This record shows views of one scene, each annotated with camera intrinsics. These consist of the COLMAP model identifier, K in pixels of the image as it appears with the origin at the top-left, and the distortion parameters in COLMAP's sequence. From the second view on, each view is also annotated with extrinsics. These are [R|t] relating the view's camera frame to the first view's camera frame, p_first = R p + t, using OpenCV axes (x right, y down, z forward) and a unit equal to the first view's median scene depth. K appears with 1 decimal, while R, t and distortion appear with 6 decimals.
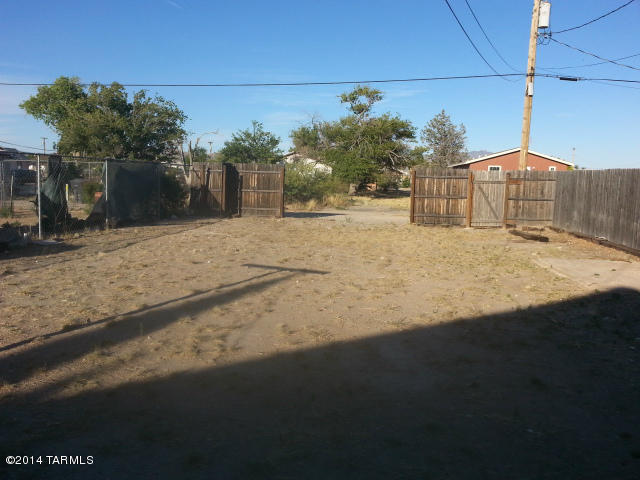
lens RADIAL K [[521.8, 0, 315.2], [0, 521.8, 241.1], [0, 0, 1]] dist [0.113369, -0.174765]
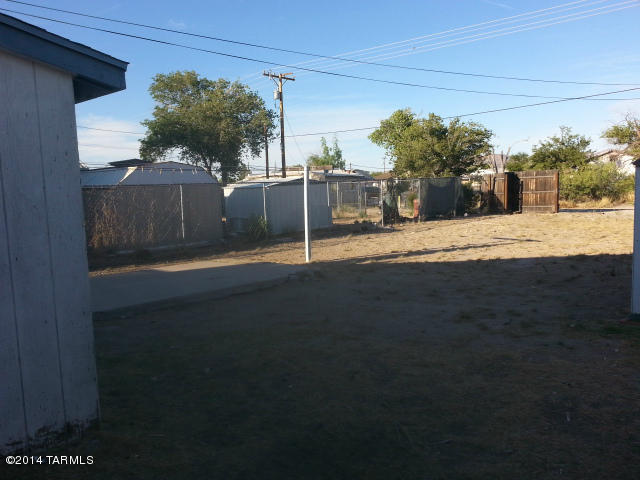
lens RADIAL K [[521.8, 0, 315.2], [0, 521.8, 241.1], [0, 0, 1]] dist [0.113369, -0.174765]
pose [[0.823795, -0.003081, -0.566880, 0.124761], [-0.005126, 0.999904, -0.012883, 0.028900], [0.566865, 0.013519, 0.823700, -0.246000]]
